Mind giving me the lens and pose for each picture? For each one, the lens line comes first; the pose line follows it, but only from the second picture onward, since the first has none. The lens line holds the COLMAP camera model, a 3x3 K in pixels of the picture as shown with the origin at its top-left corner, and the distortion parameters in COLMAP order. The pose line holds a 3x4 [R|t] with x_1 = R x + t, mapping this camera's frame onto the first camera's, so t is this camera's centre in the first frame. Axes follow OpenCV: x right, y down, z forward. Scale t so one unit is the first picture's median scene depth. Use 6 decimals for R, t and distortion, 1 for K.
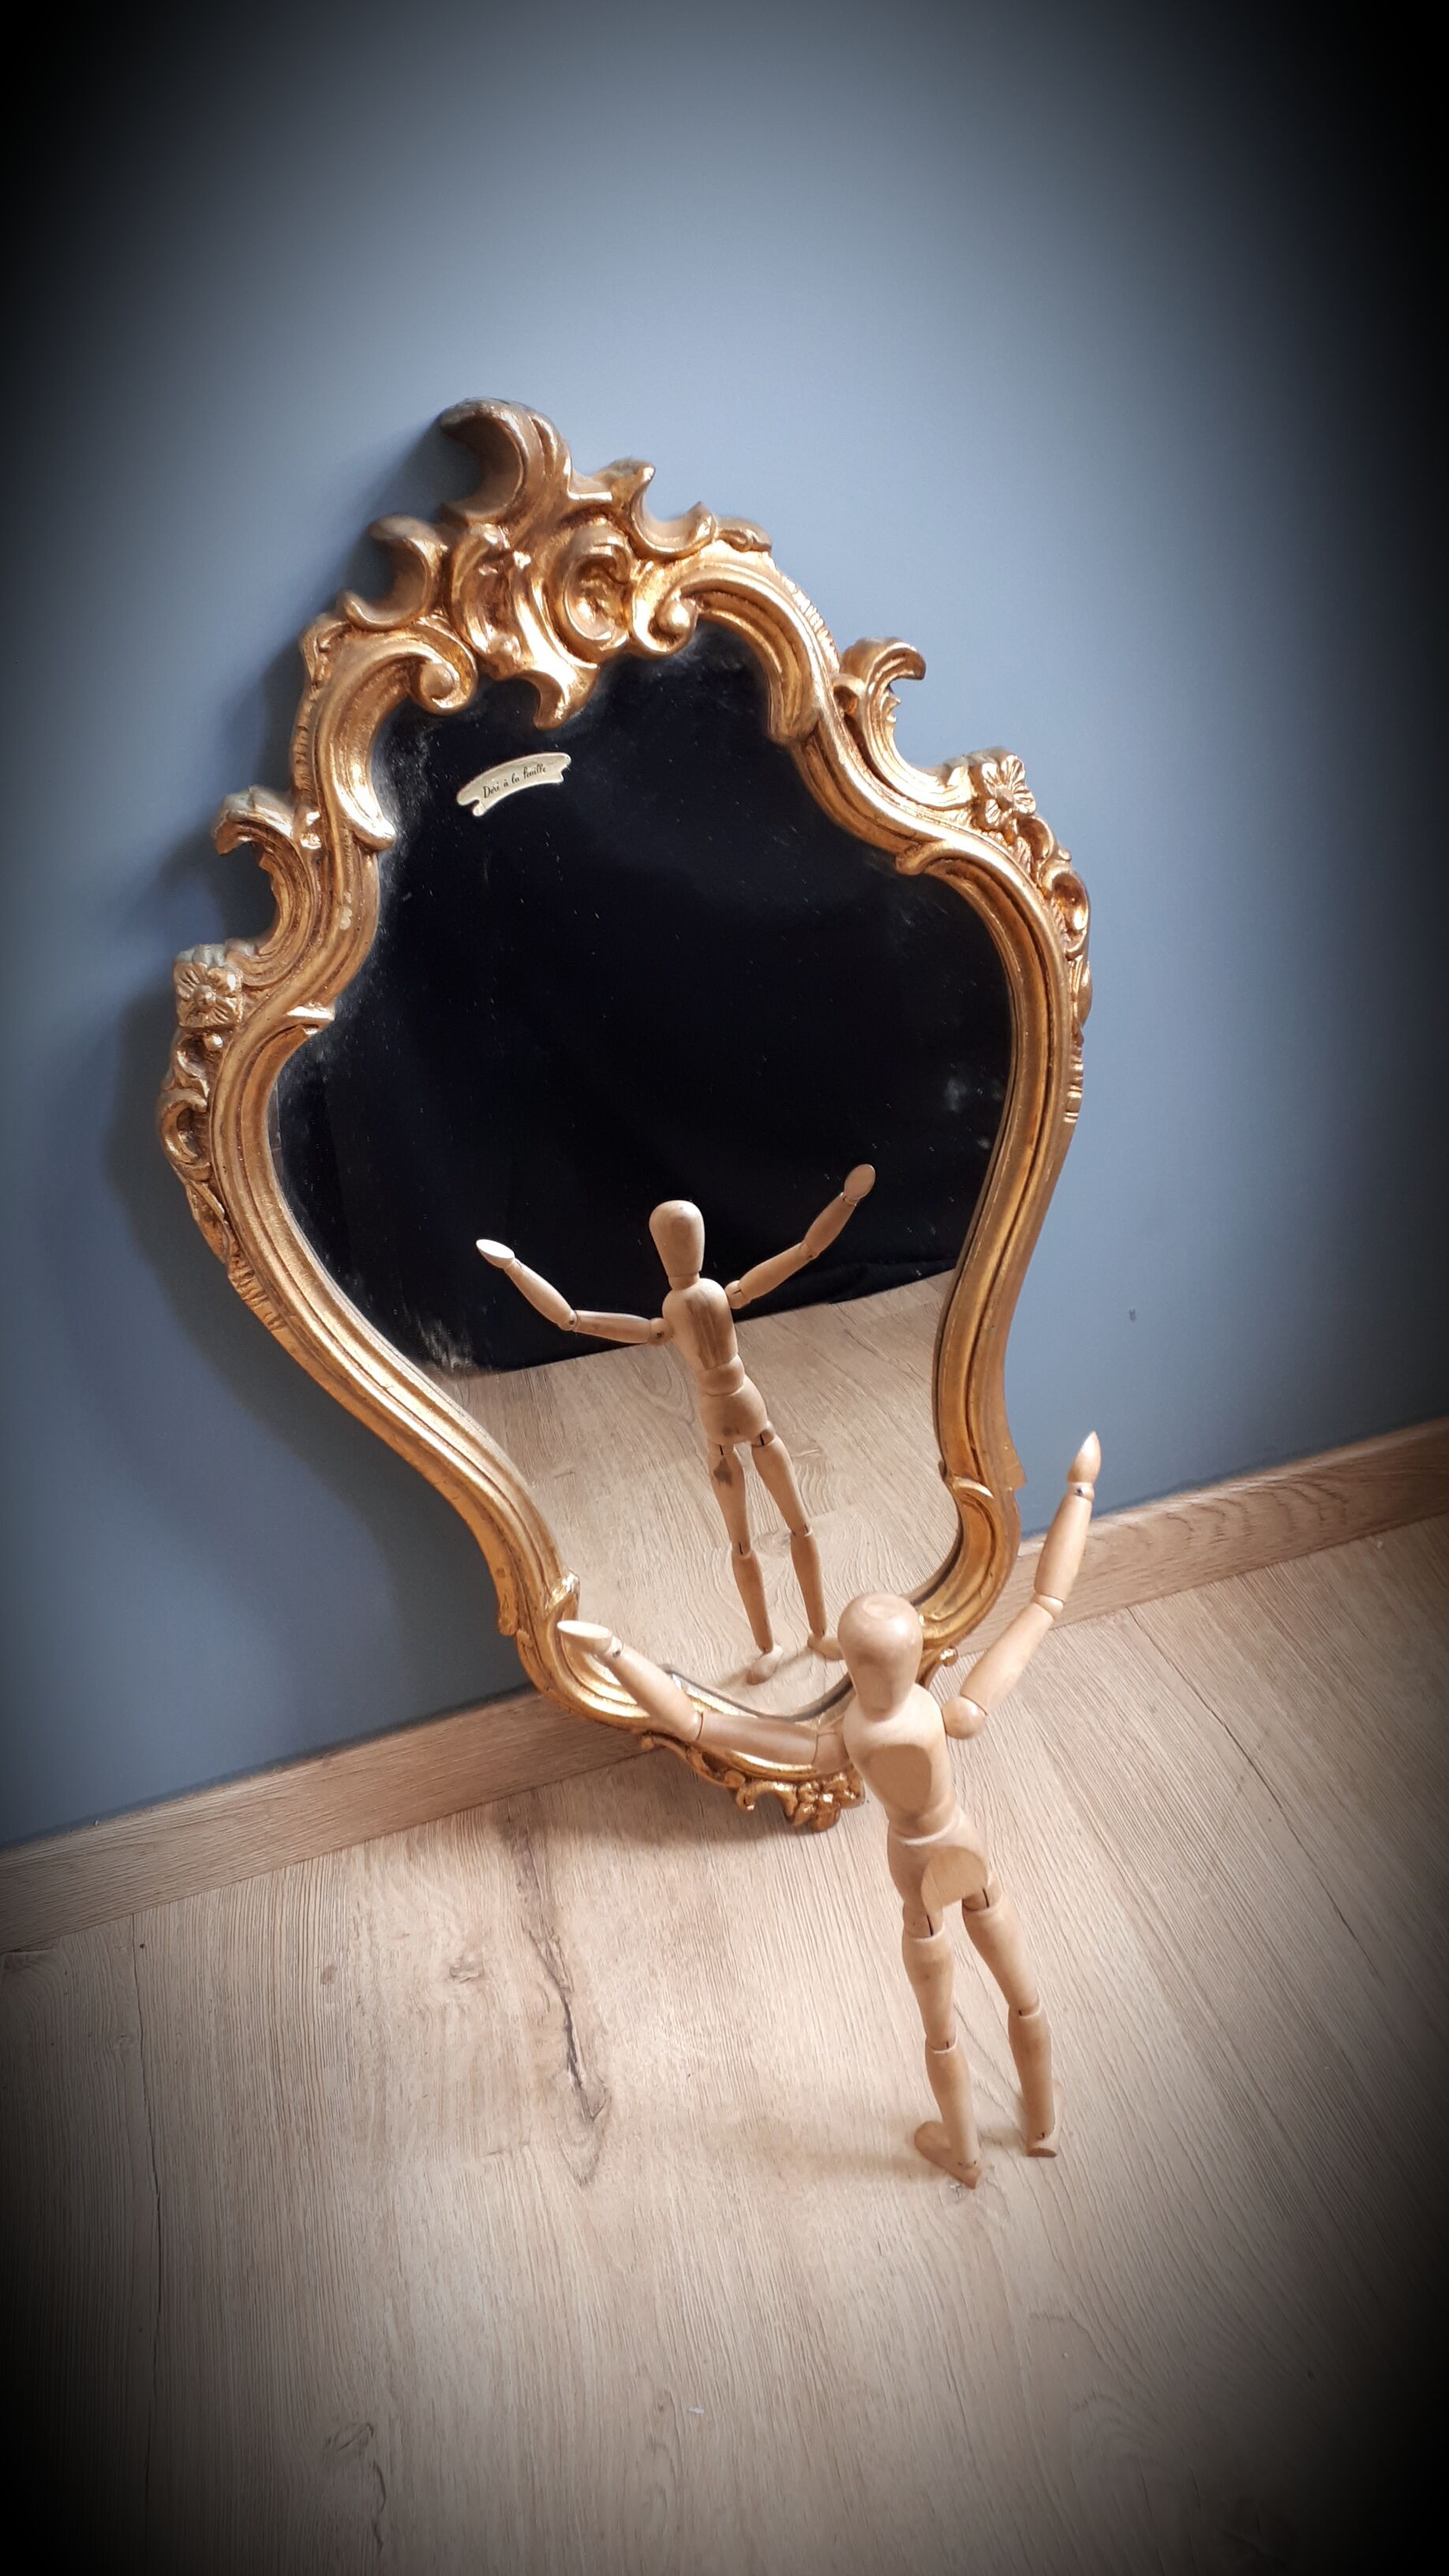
lens RADIAL K [[1974.7, 0, 718.6], [0, 1974.7, 1279.5], [0, 0, 1]] dist [0.254902, -0.771745]
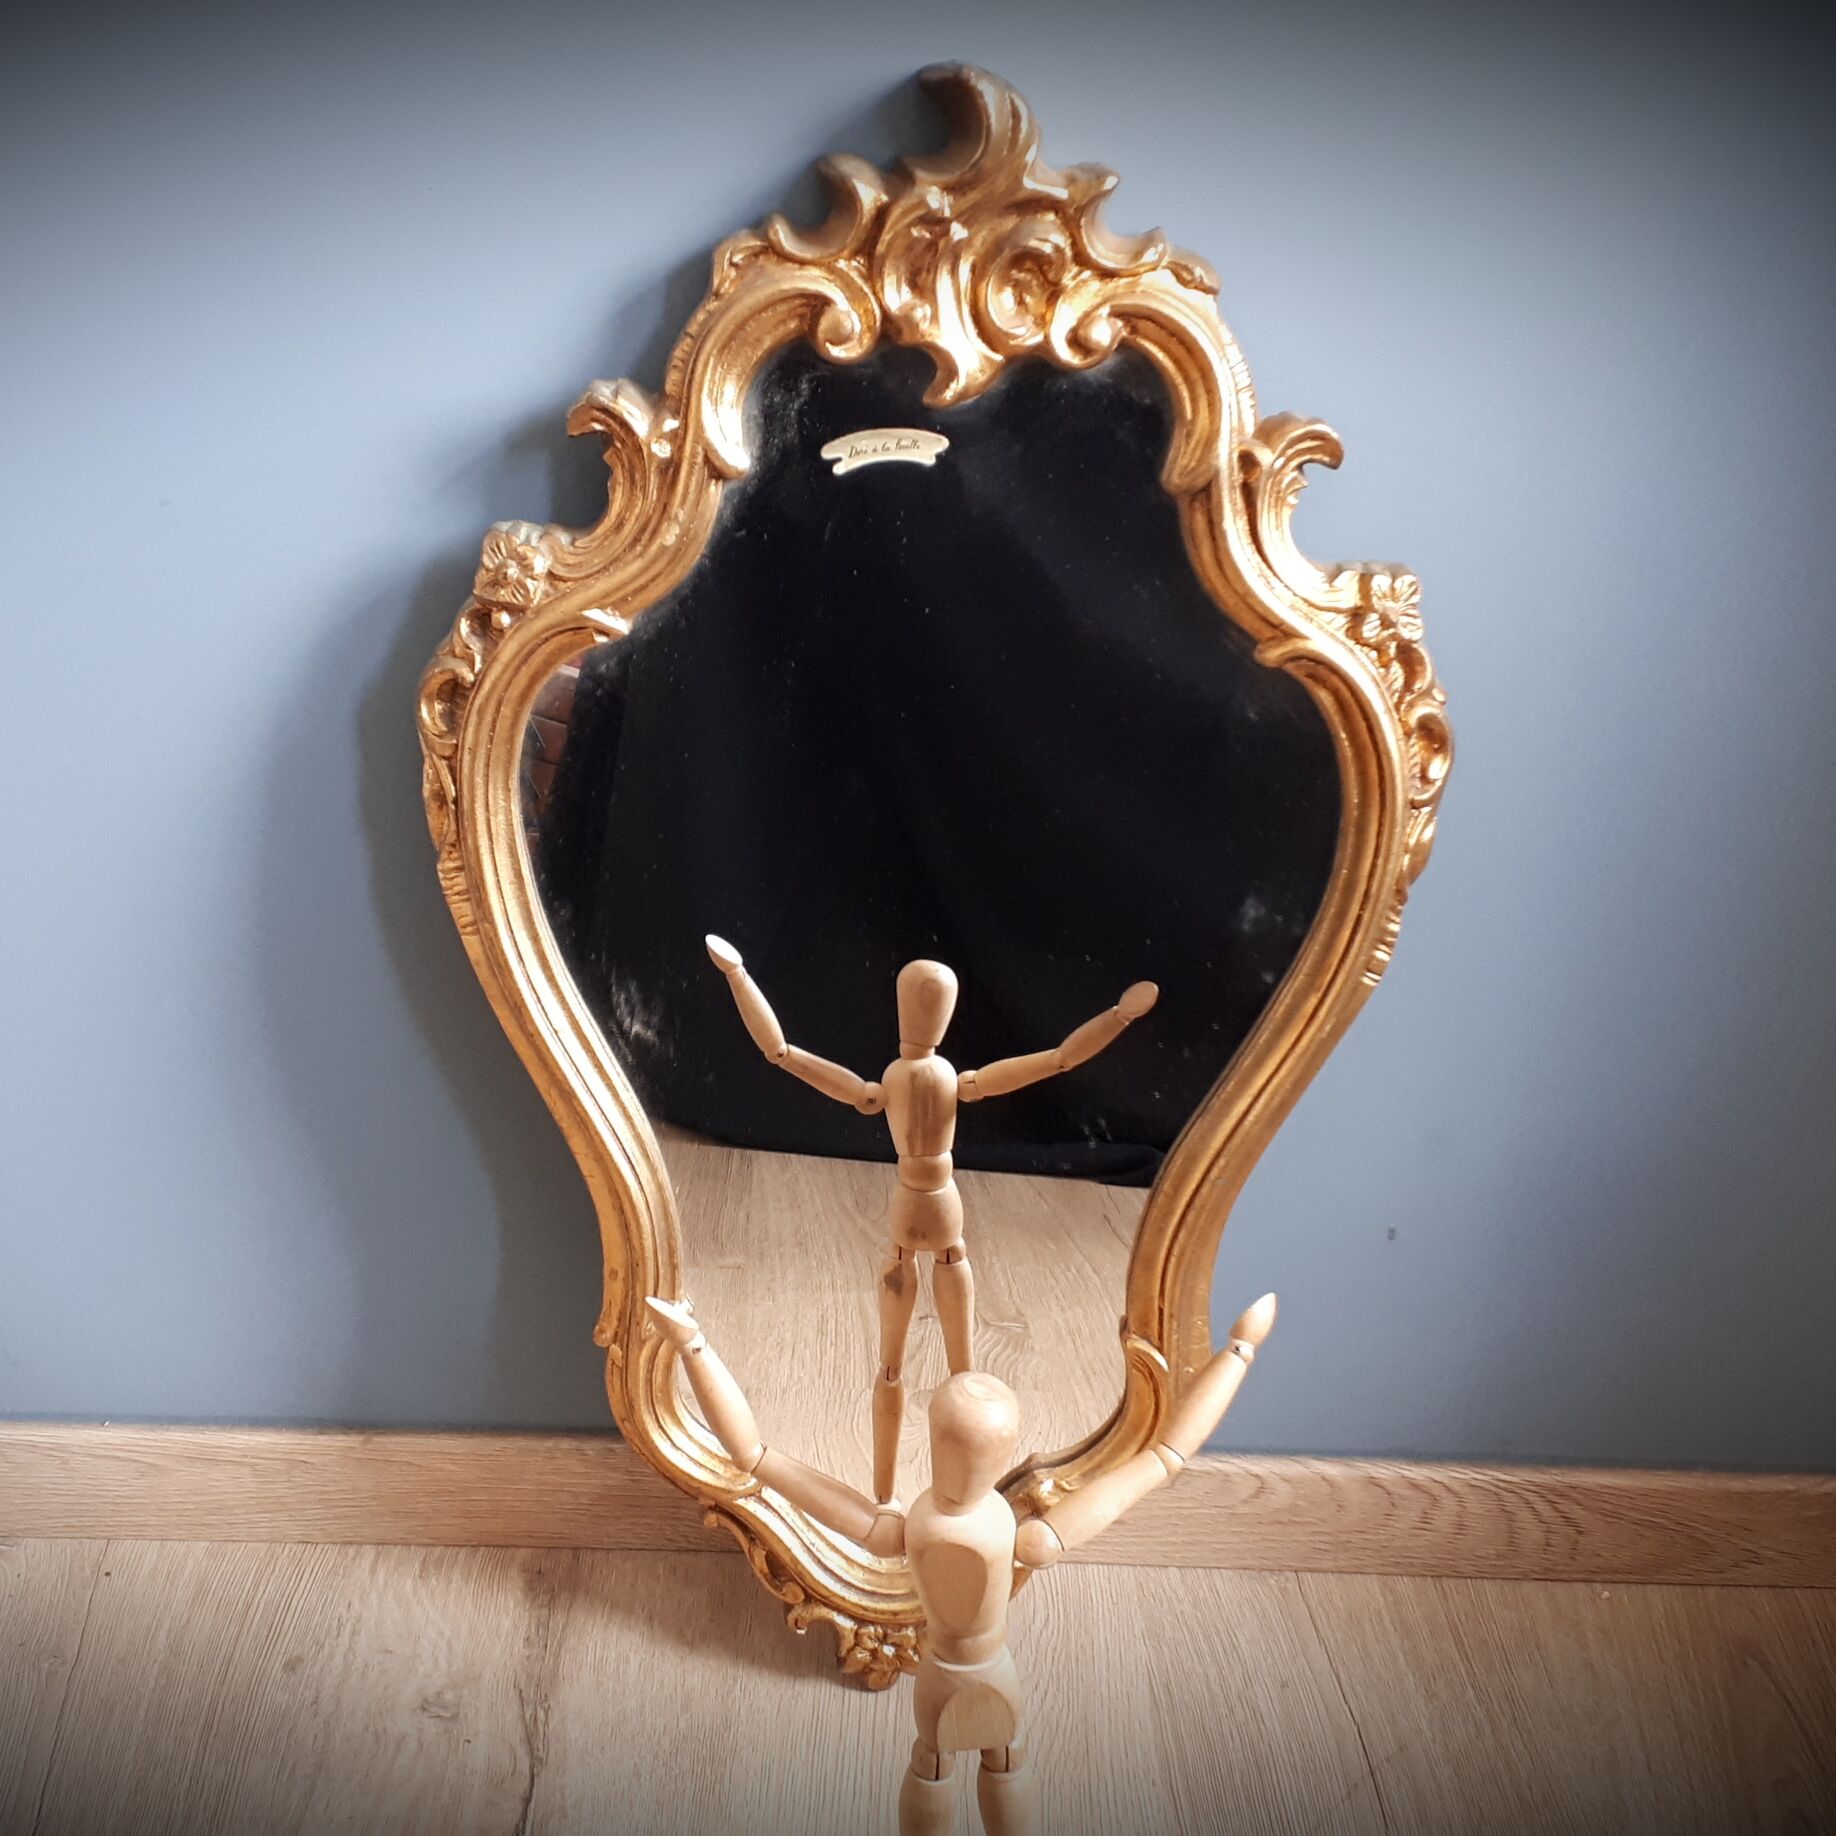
lens RADIAL K [[2470.8, 0, 848.3], [0, 2470.8, 933.6], [0, 0, 1]] dist [0.252635, -0.719494]
pose [[0.950323, 0.296099, -0.095979, 0.060863], [-0.303750, 0.949540, -0.078169, 0.063918], [0.067991, 0.103439, 0.992309, -0.142660]]
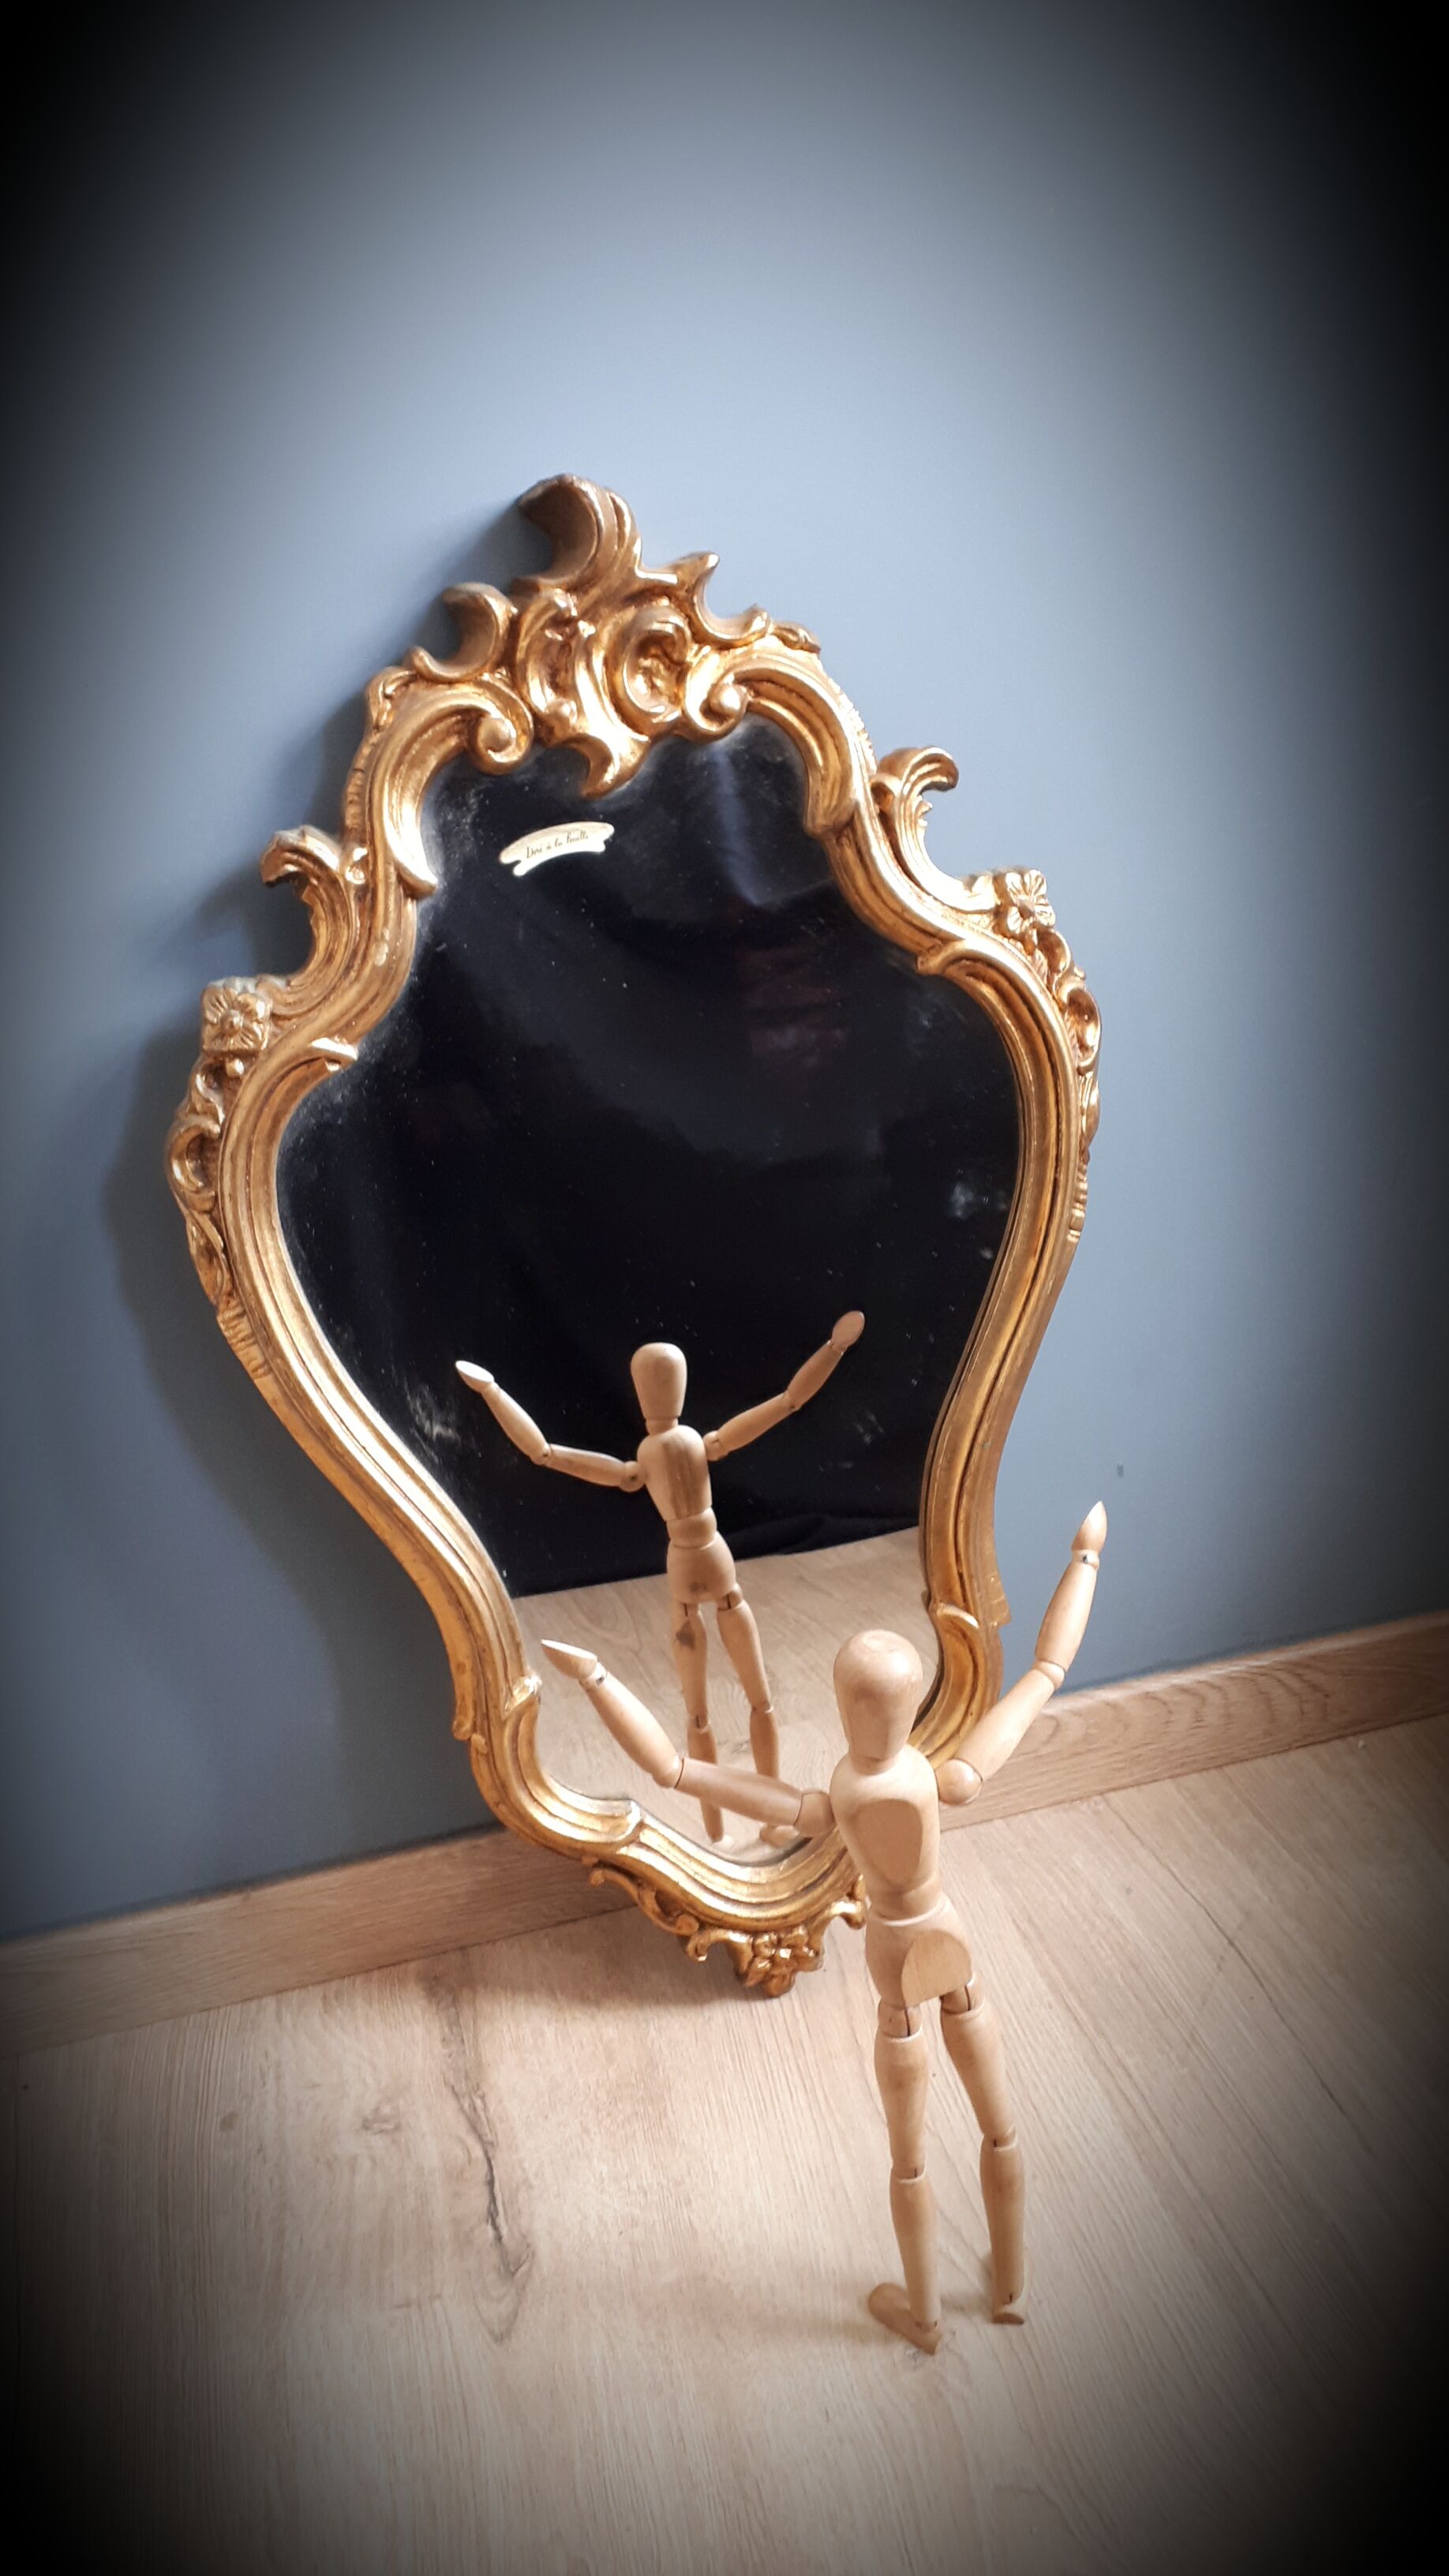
lens RADIAL K [[2000.8, 0, 719.2], [0, 2000.8, 1281.9], [0, 0, 1]] dist [0.205484, -0.562596]
pose [[0.996923, 0.073150, 0.028170, -0.030966], [-0.066976, 0.981614, -0.178743, 0.147856], [-0.040727, 0.176307, 0.983492, 0.015193]]
